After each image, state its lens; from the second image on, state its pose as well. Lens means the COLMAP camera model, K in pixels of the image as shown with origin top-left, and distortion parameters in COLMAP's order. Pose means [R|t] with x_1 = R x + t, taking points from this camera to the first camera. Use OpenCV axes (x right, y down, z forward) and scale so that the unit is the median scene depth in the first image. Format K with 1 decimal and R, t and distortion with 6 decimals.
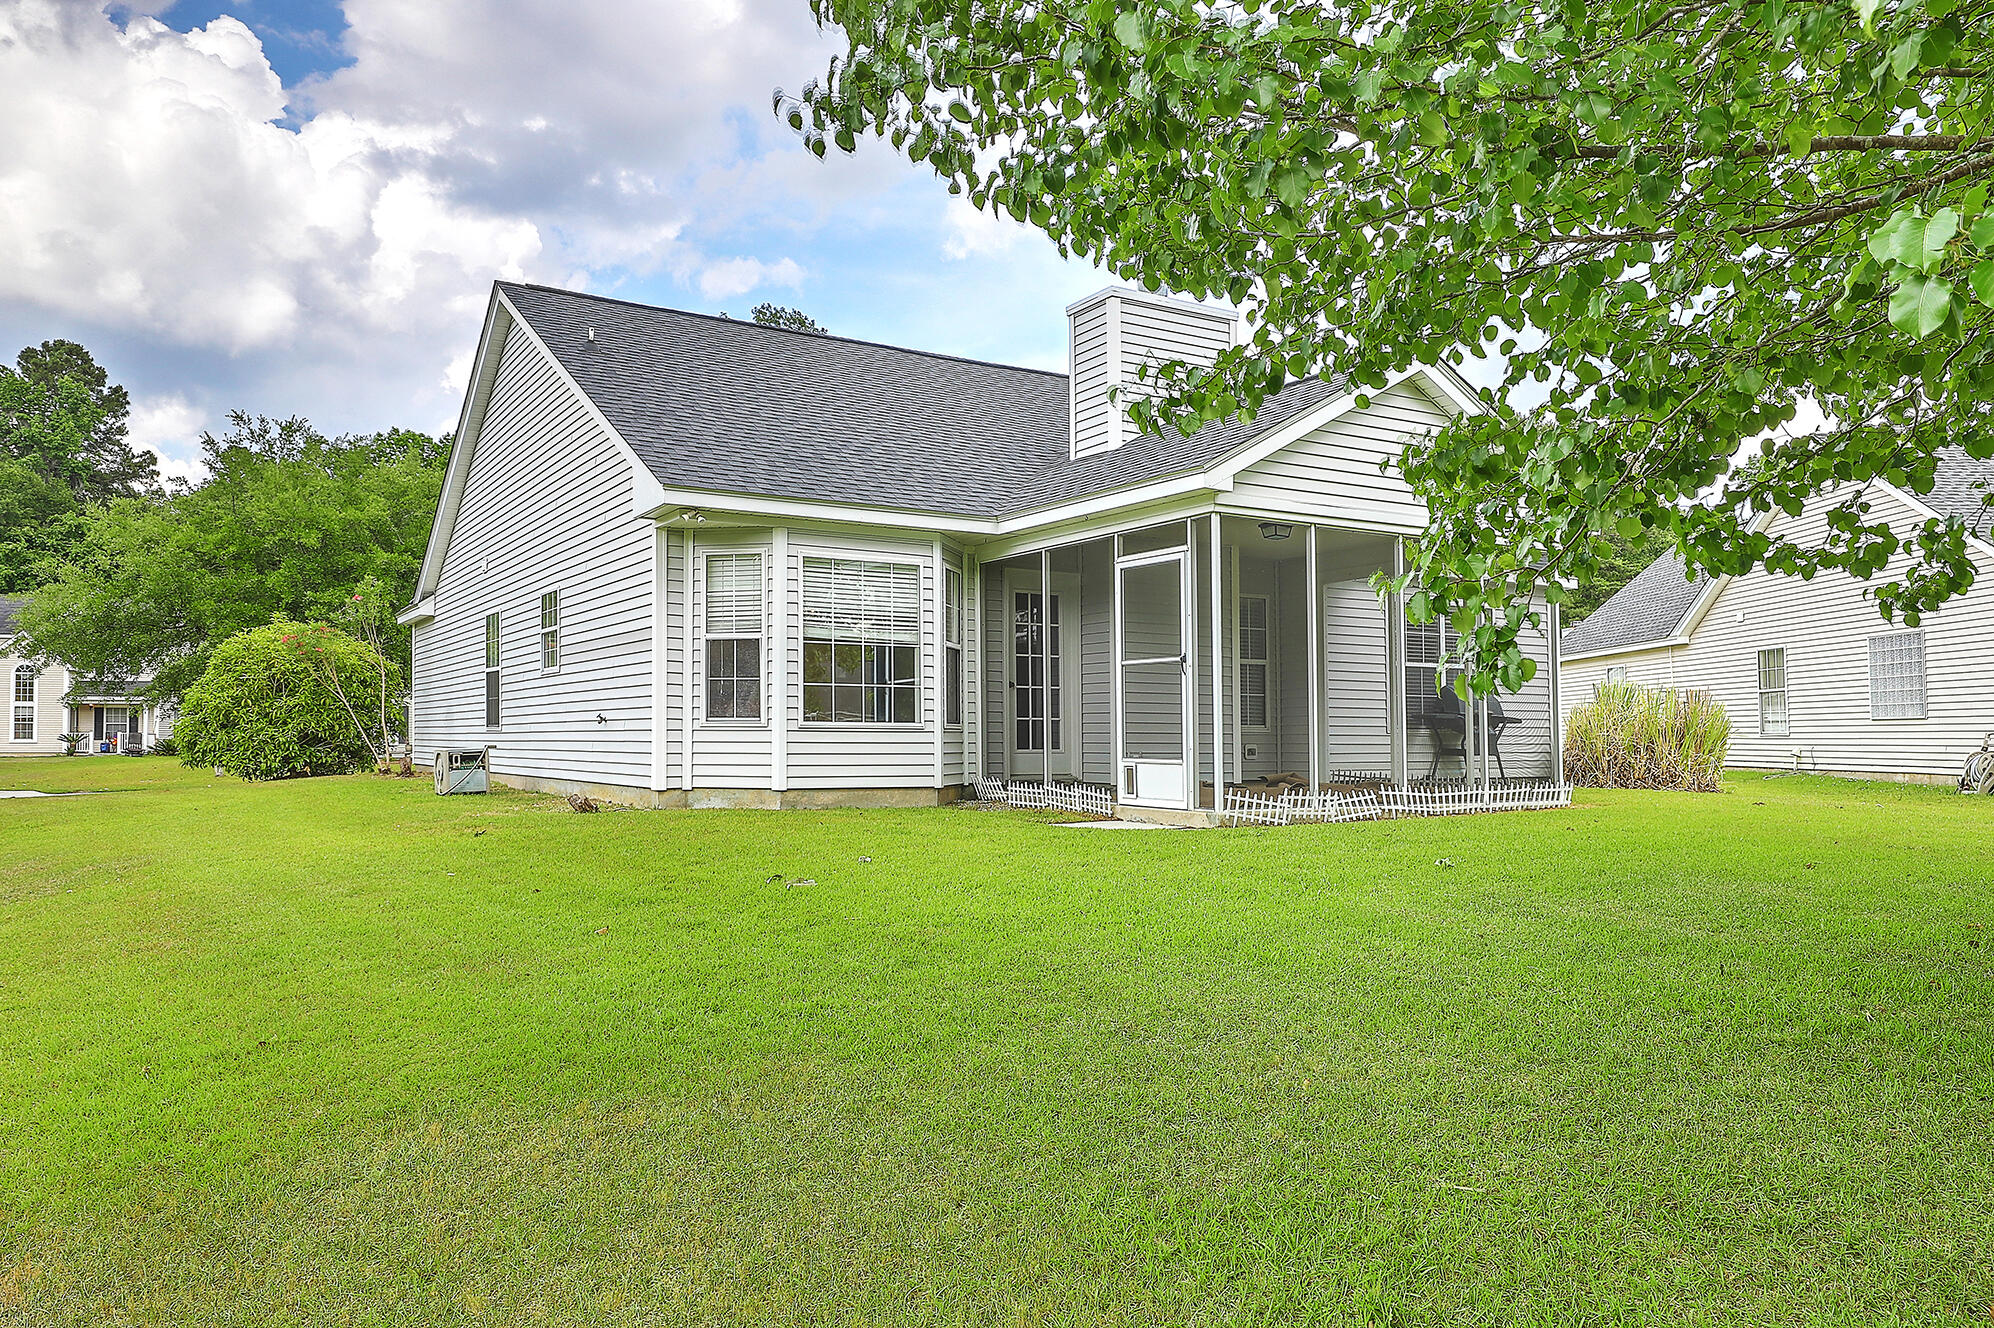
lens RADIAL K [[1398.6, 0, 997.0], [0, 1398.6, 664.0], [0, 0, 1]] dist [-0.004714, -0.000114]
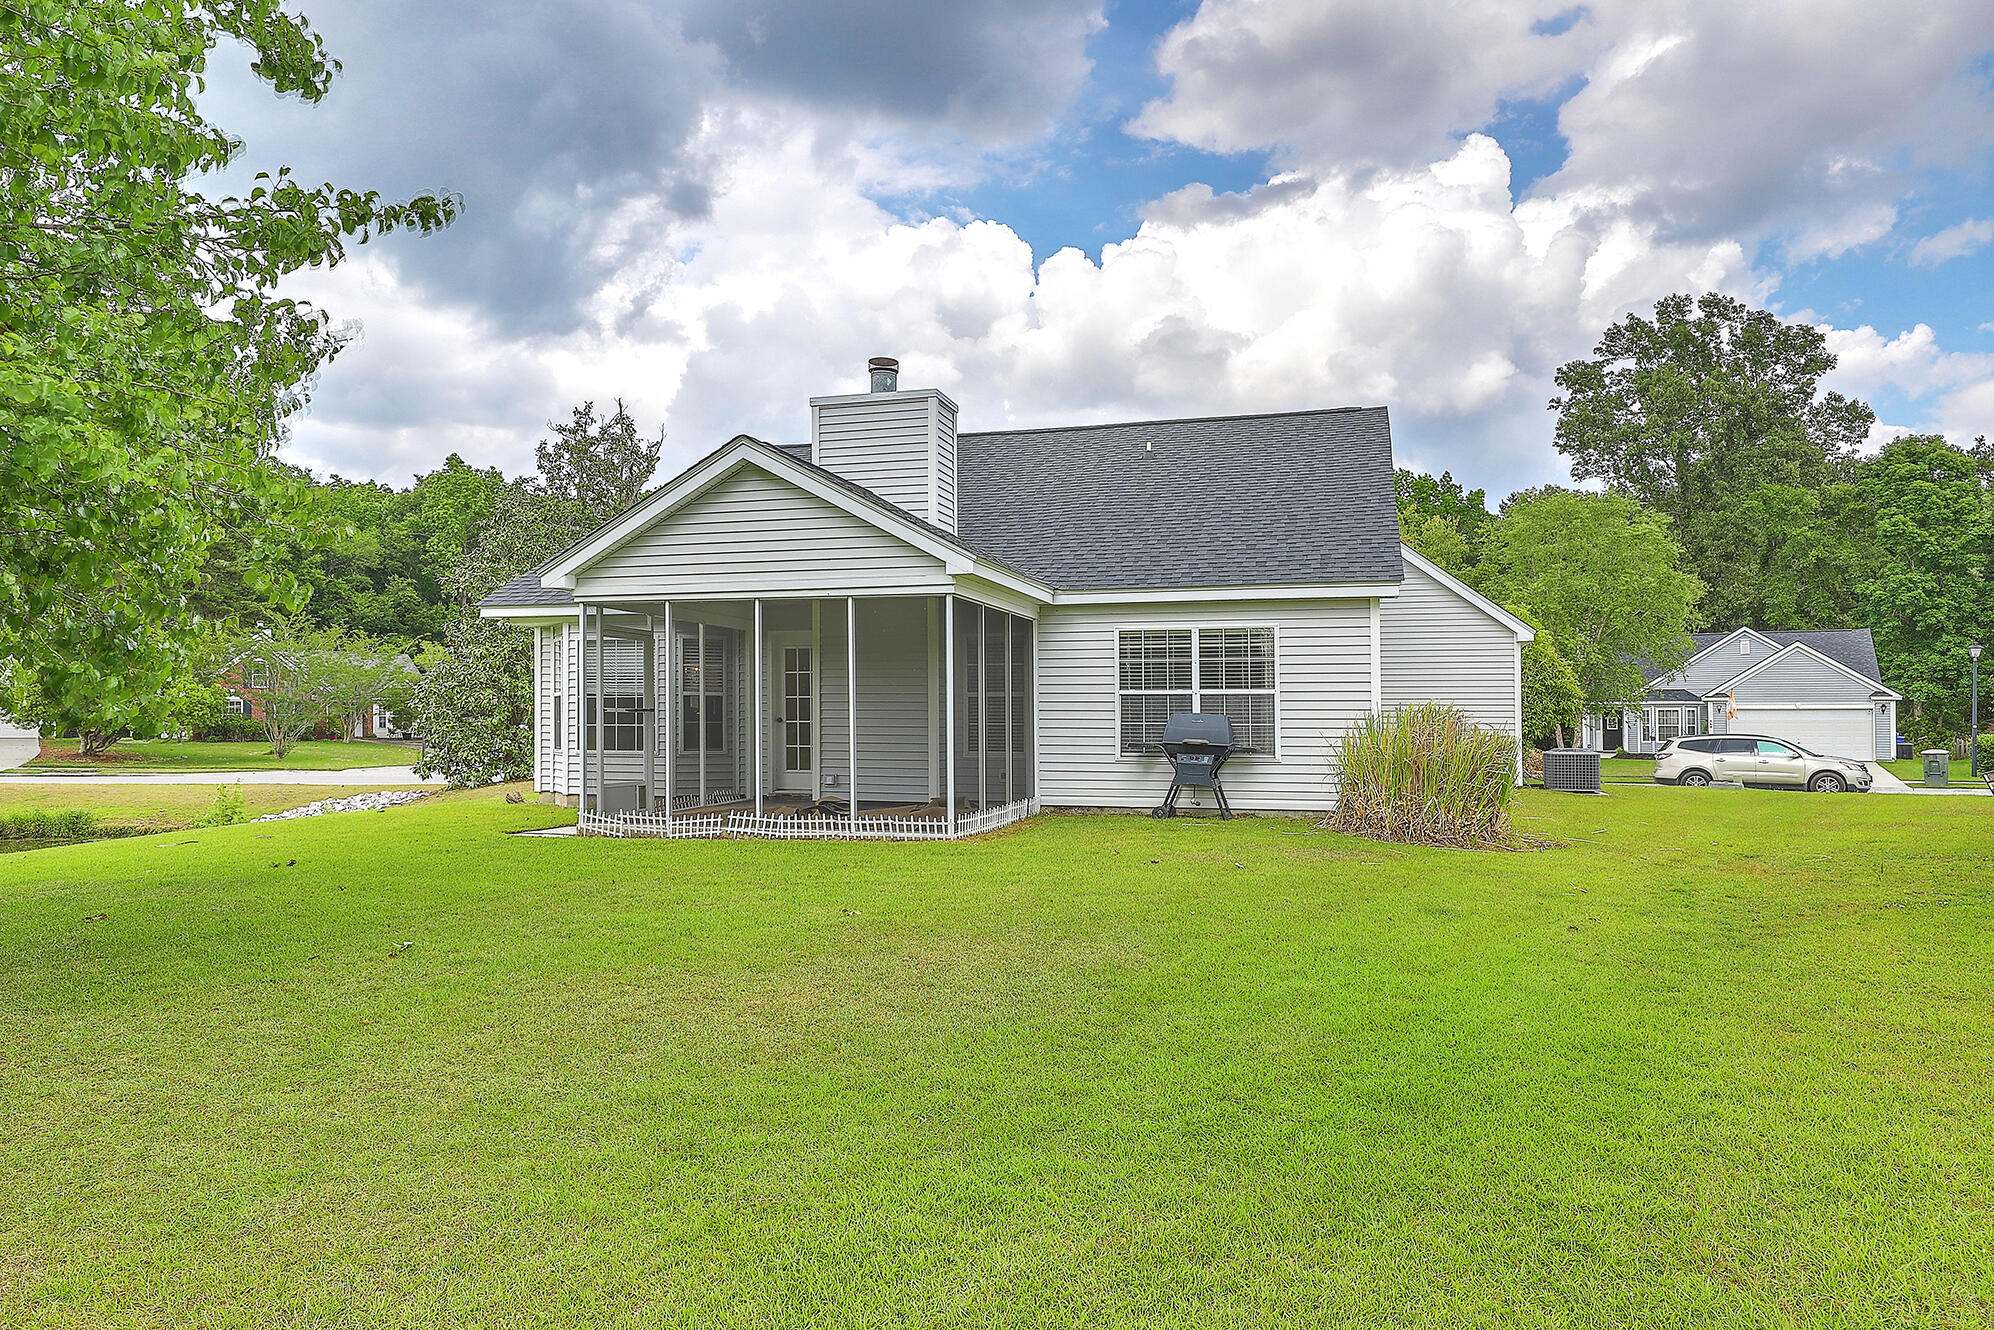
lens RADIAL K [[1293.7, 0, 997.0], [0, 1293.7, 665.0], [0, 0, 1]] dist [-0.001382, -0.001463]
pose [[0.670679, -0.034766, -0.740933, 1.187215], [0.039175, 0.999167, -0.011422, -0.016352], [0.740713, -0.021366, 0.671482, 0.395454]]
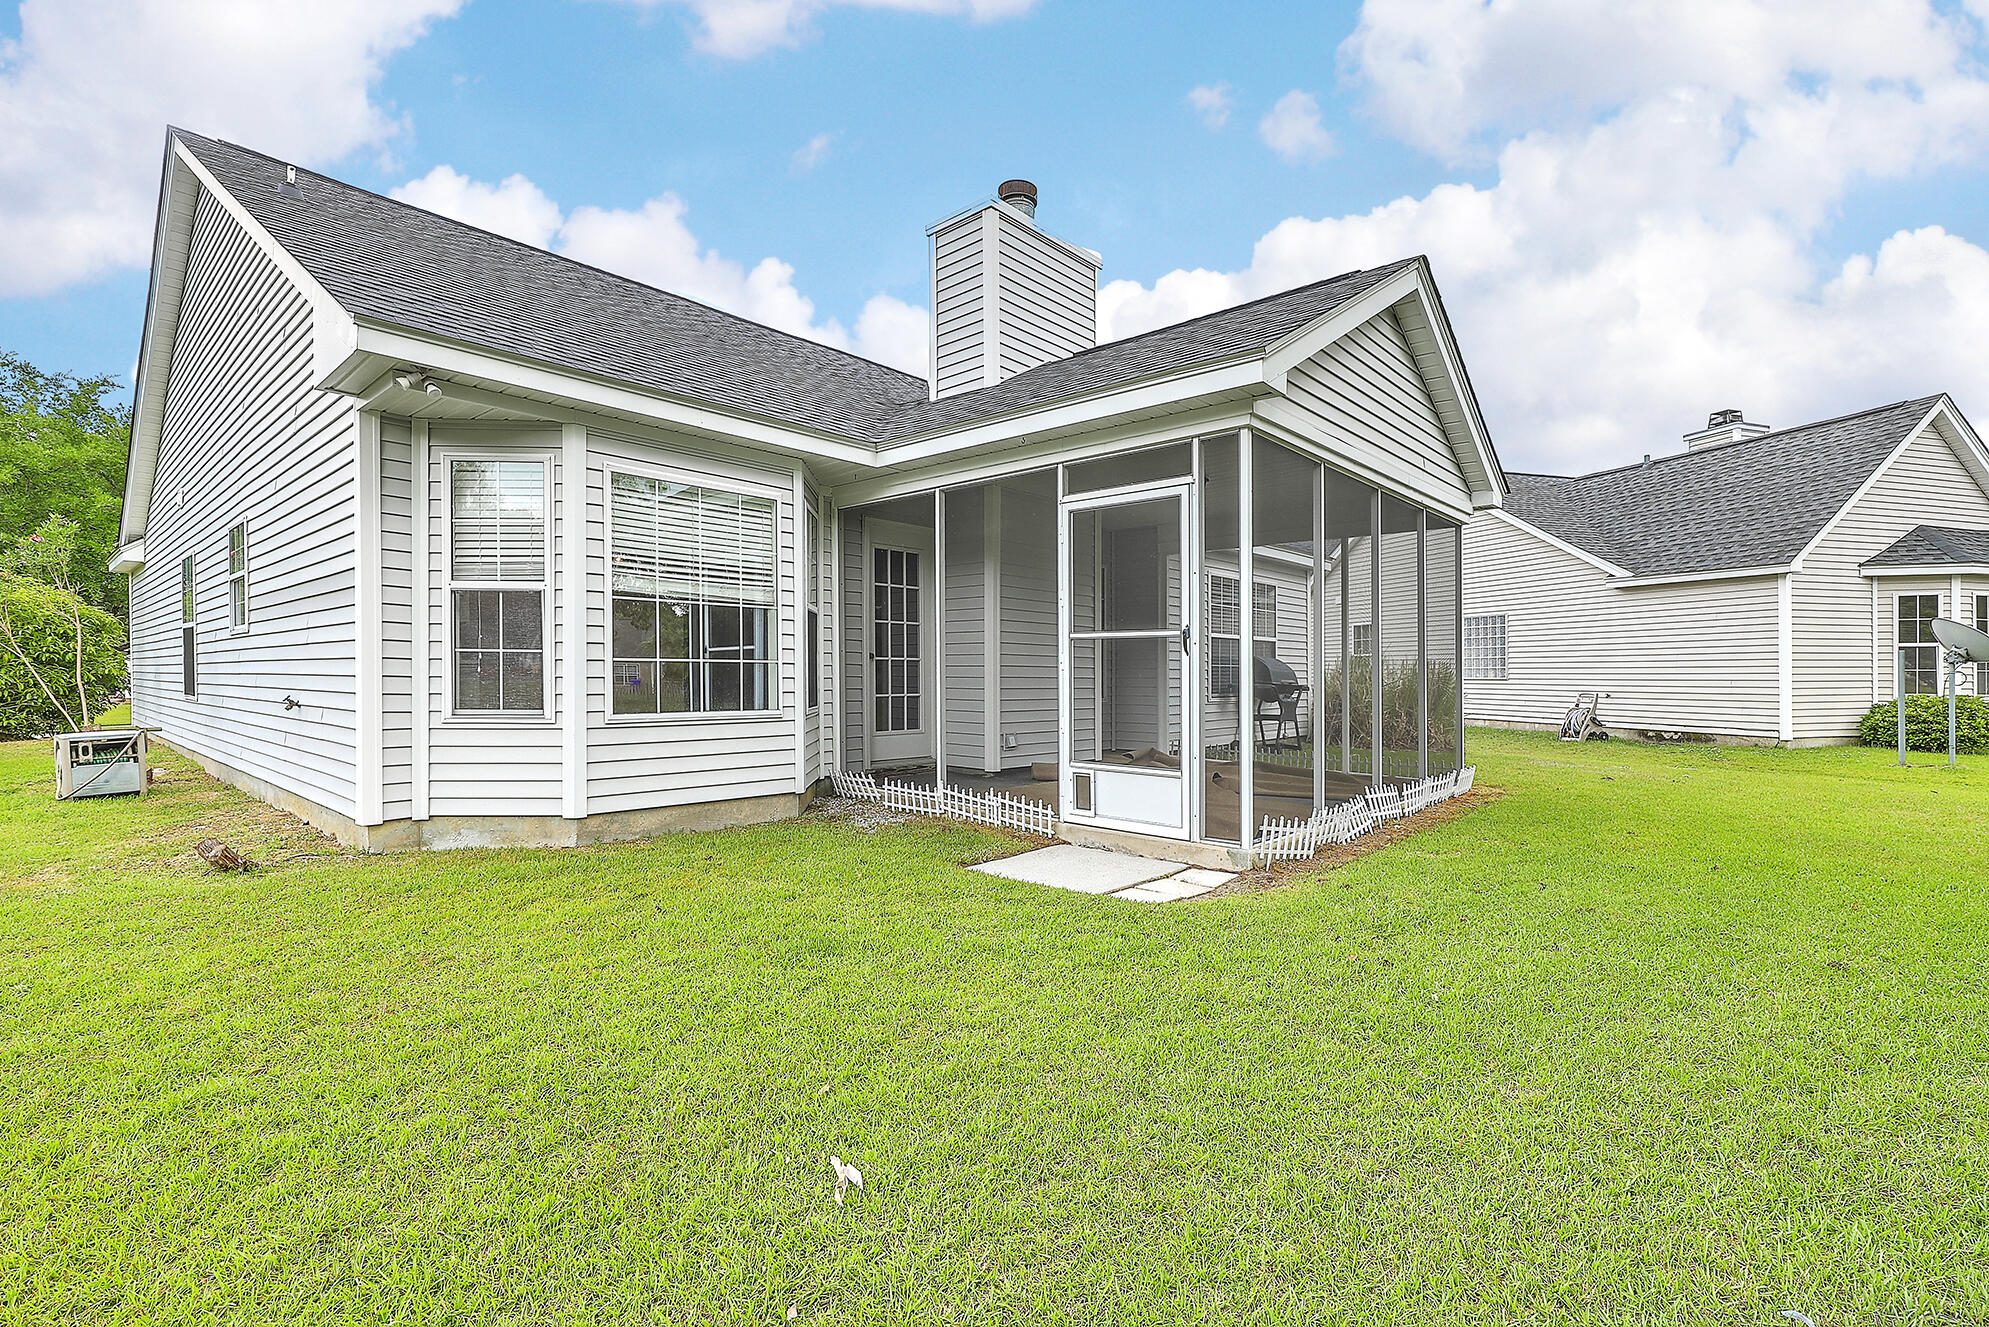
lens RADIAL K [[904.3, 0, 999.0], [0, 904.3, 669.5], [0, 0, 1]] dist [0.000202, -0.000239]
pose [[0.957793, 0.003003, 0.287443, -0.083795], [-0.017203, 0.998752, 0.046890, -0.004654], [-0.286943, -0.049856, 0.956649, 0.517870]]
